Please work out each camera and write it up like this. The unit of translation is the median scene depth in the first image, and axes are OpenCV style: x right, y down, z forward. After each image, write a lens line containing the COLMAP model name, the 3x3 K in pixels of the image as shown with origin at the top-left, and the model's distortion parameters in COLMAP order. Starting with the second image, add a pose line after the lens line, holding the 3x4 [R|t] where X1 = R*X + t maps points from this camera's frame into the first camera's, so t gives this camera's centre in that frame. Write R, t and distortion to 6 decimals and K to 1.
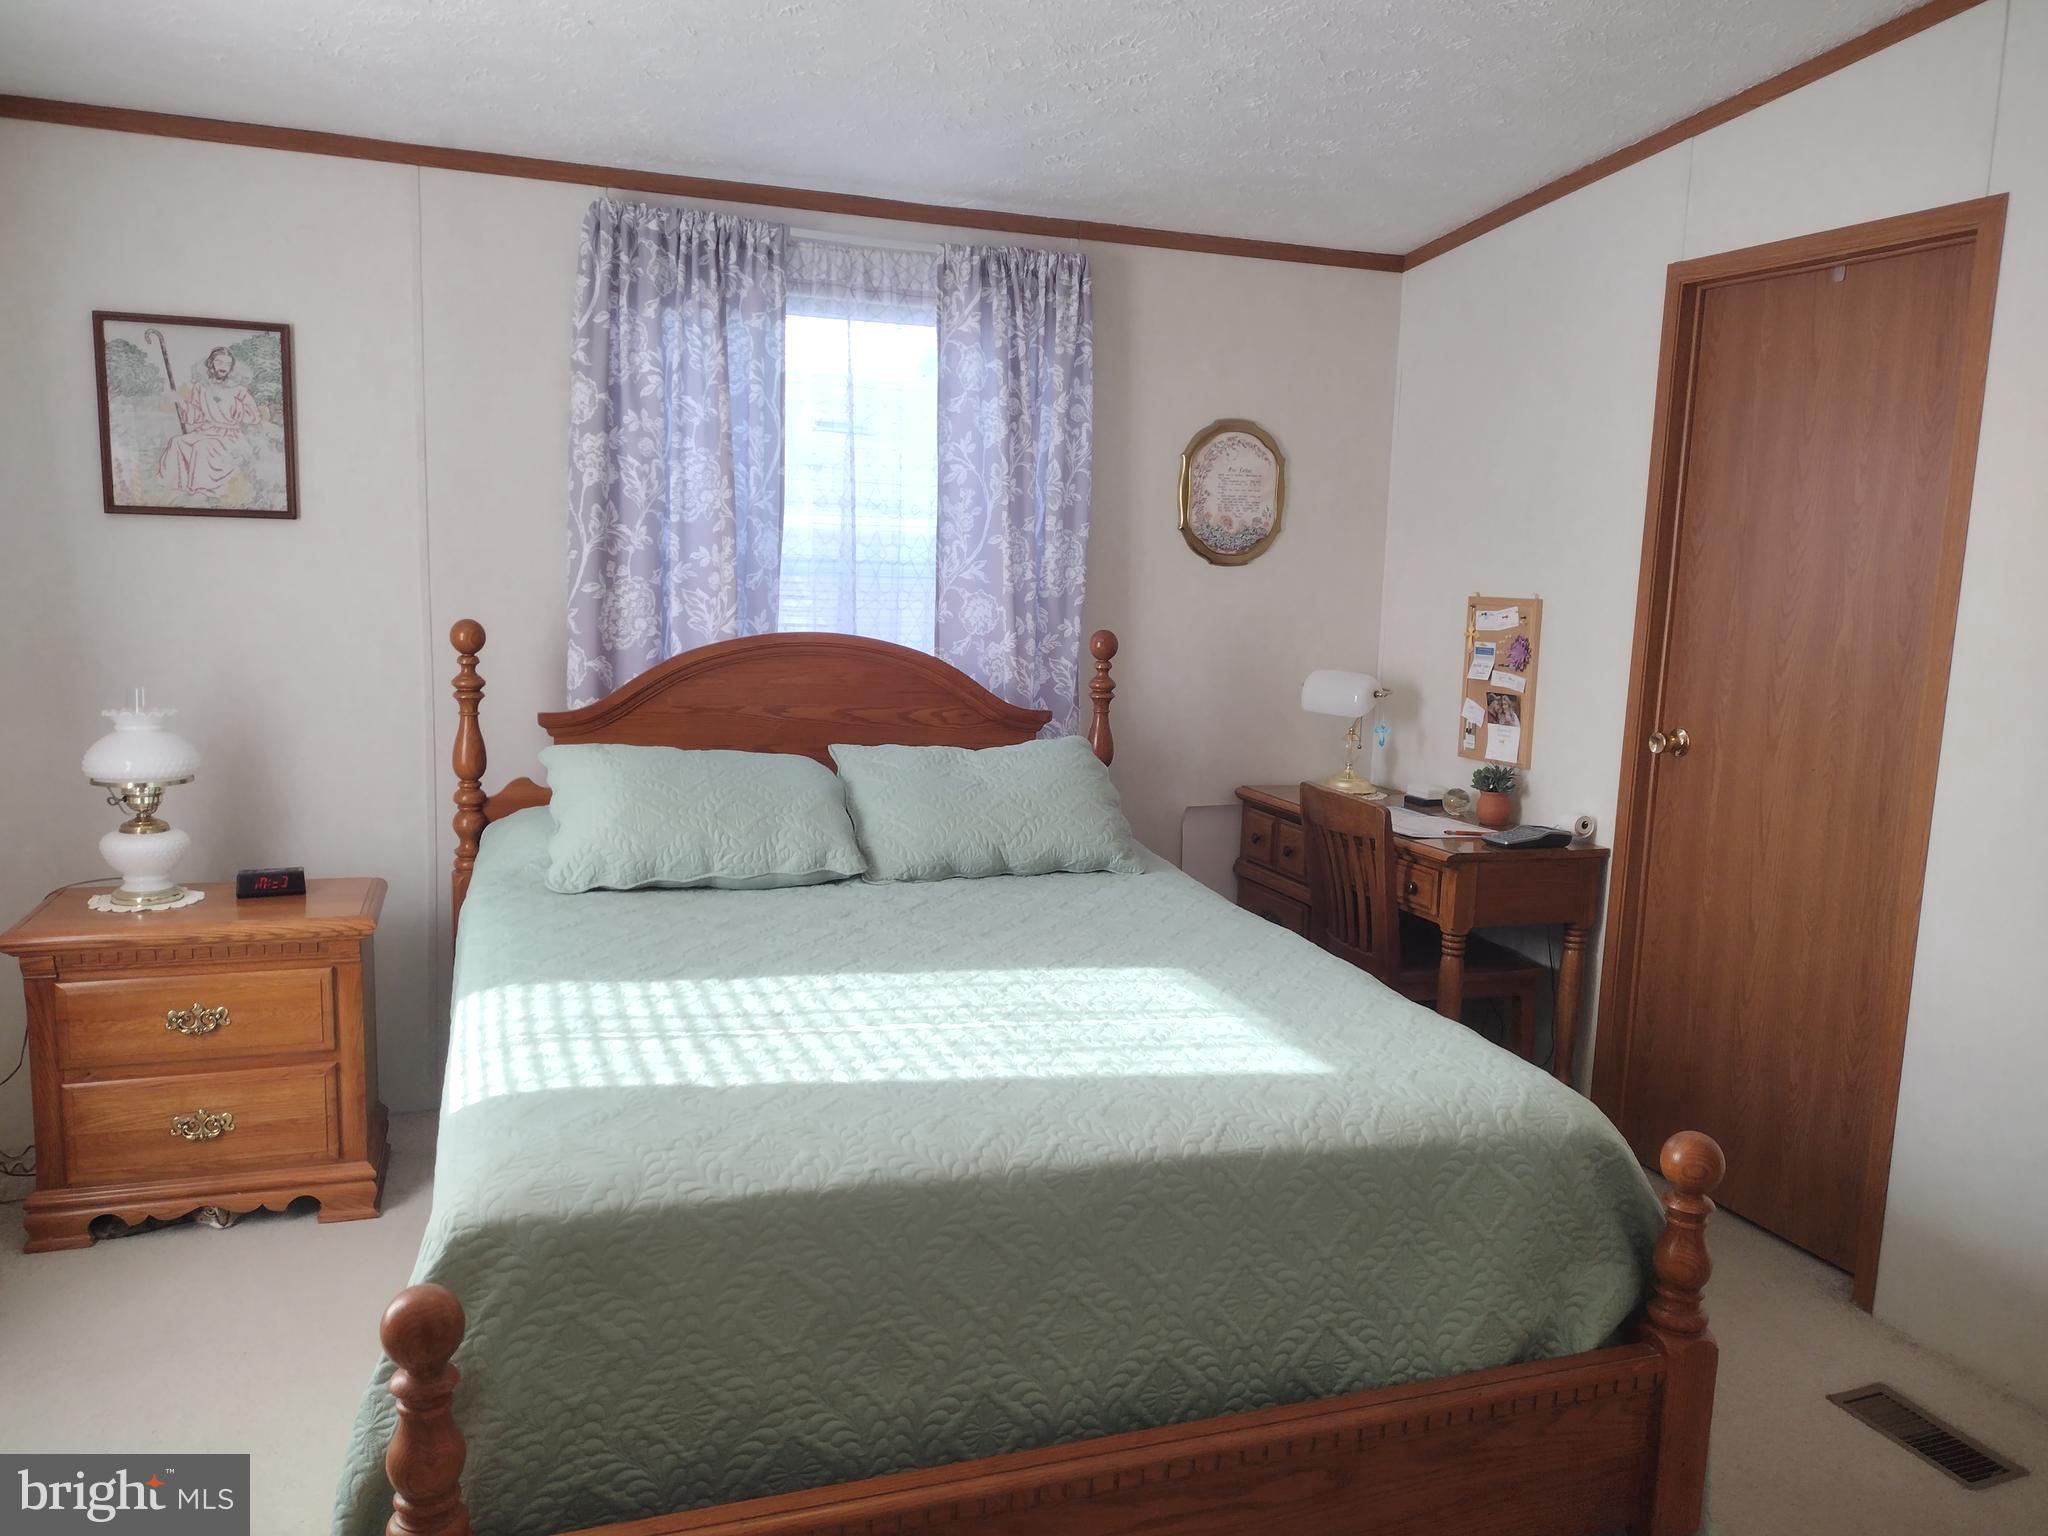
lens RADIAL K [[1515.5, 0, 1024.0], [0, 1515.5, 768.0], [0, 0, 1]] dist [0.074296, -0.102624]
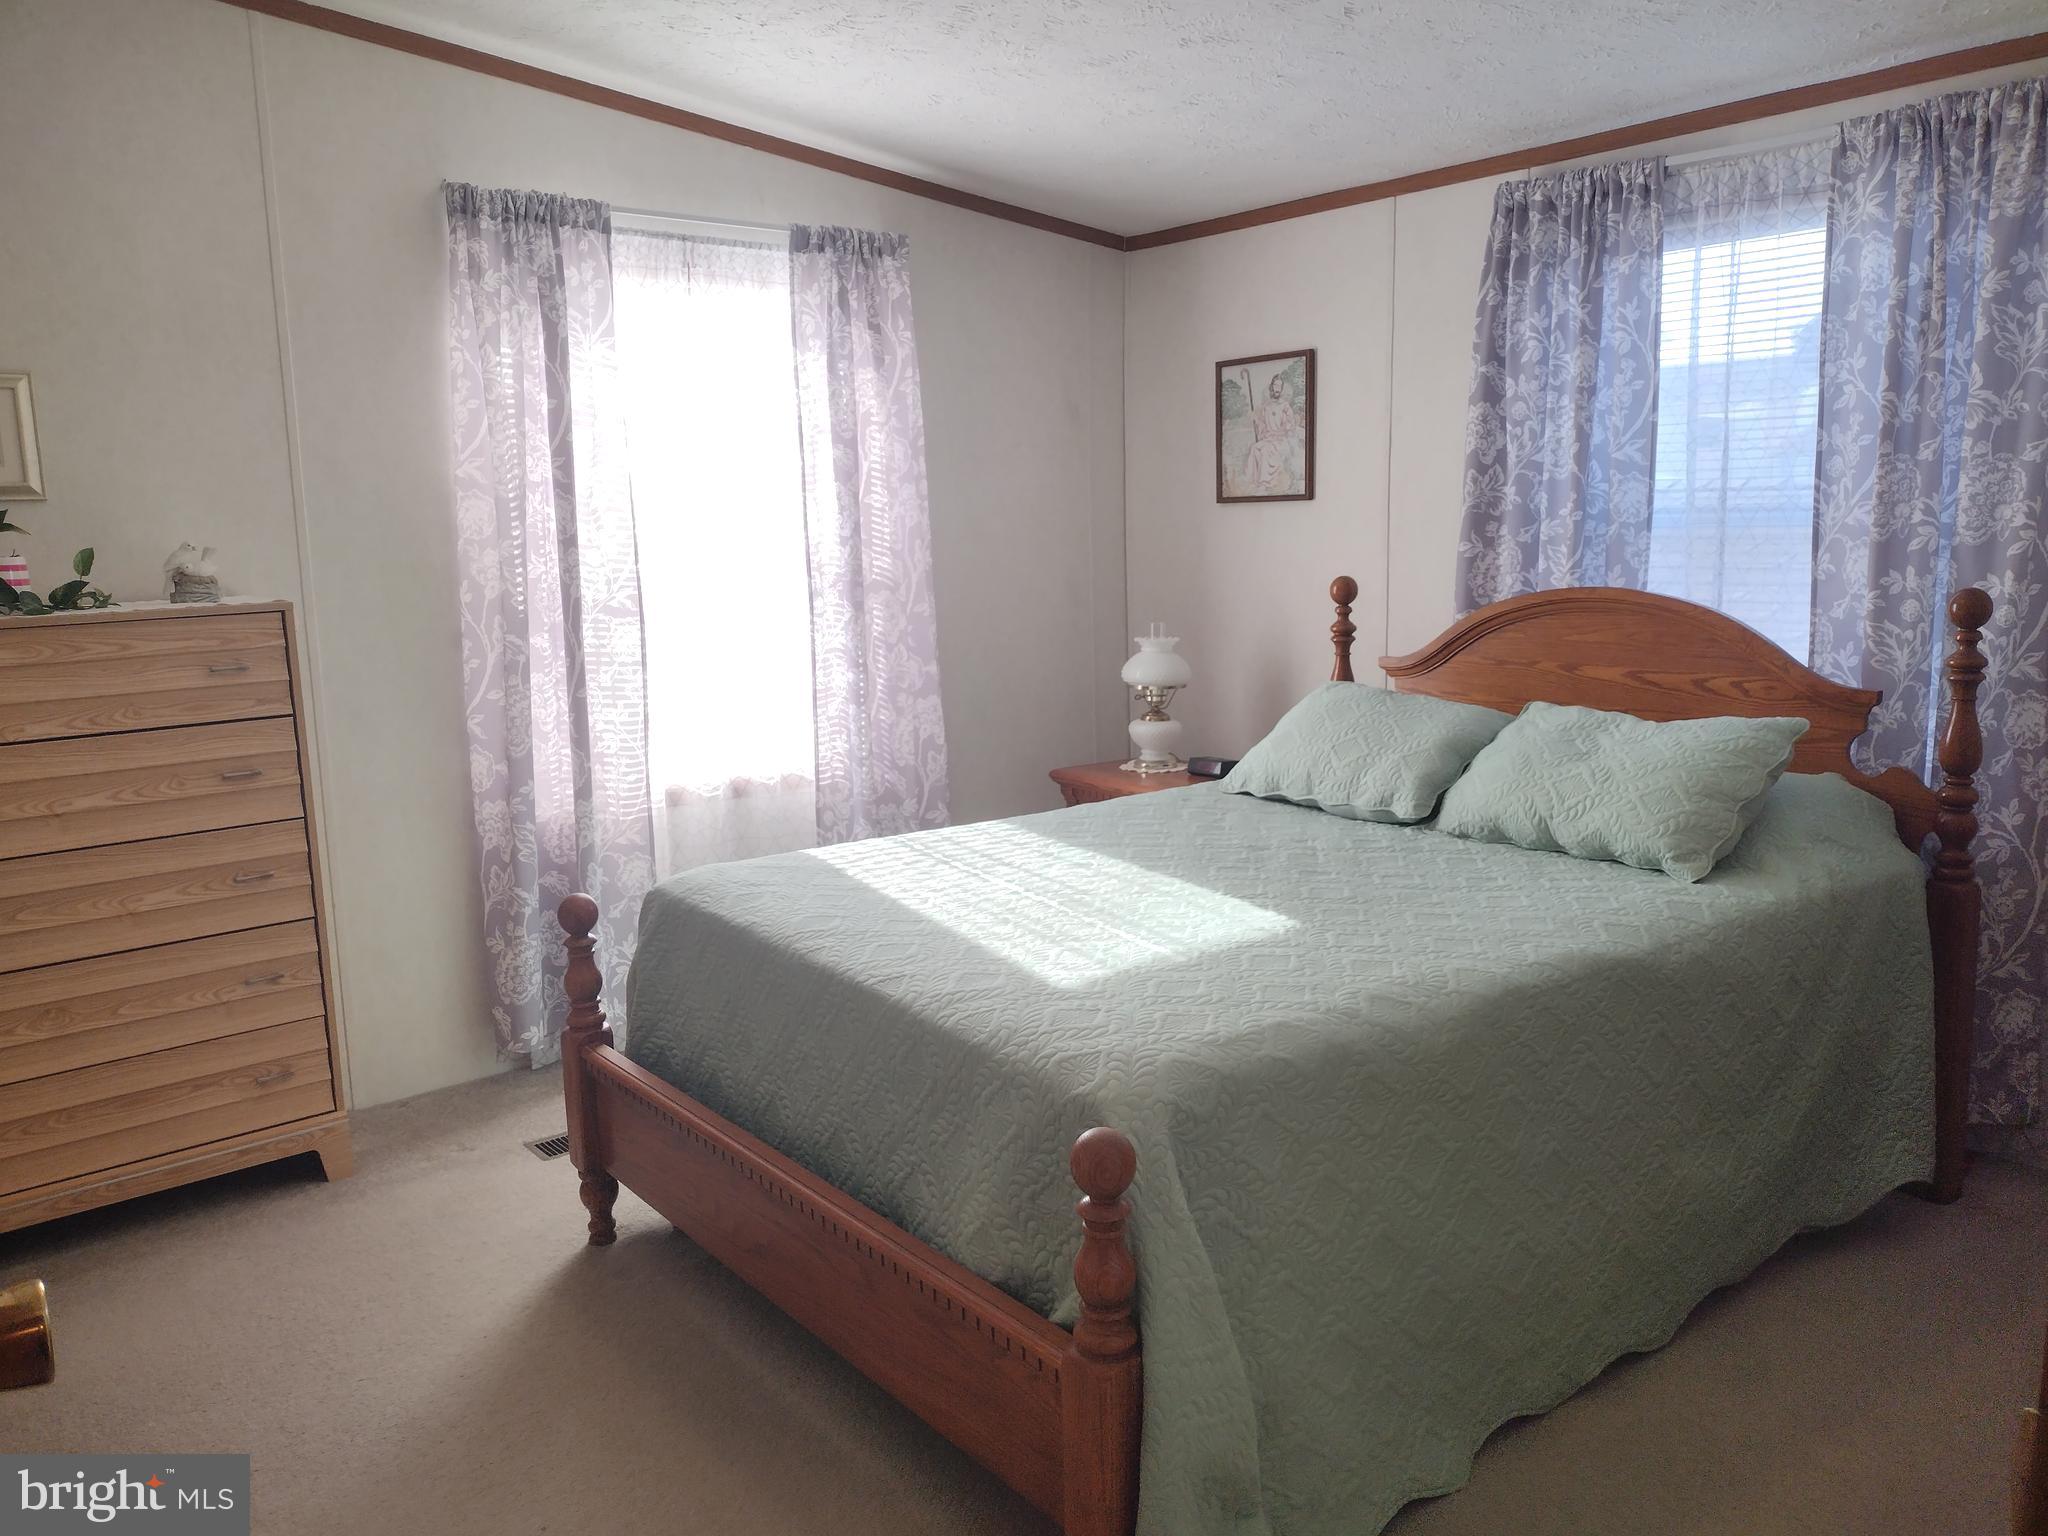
lens RADIAL K [[1538.9, 0, 1024.0], [0, 1538.9, 768.0], [0, 0, 1]] dist [0.023867, -0.044903]
pose [[0.309316, 0.112898, -0.944234, 0.675297], [-0.102079, 0.991133, 0.085066, -0.022625], [0.945465, 0.070074, 0.318098, 0.358278]]
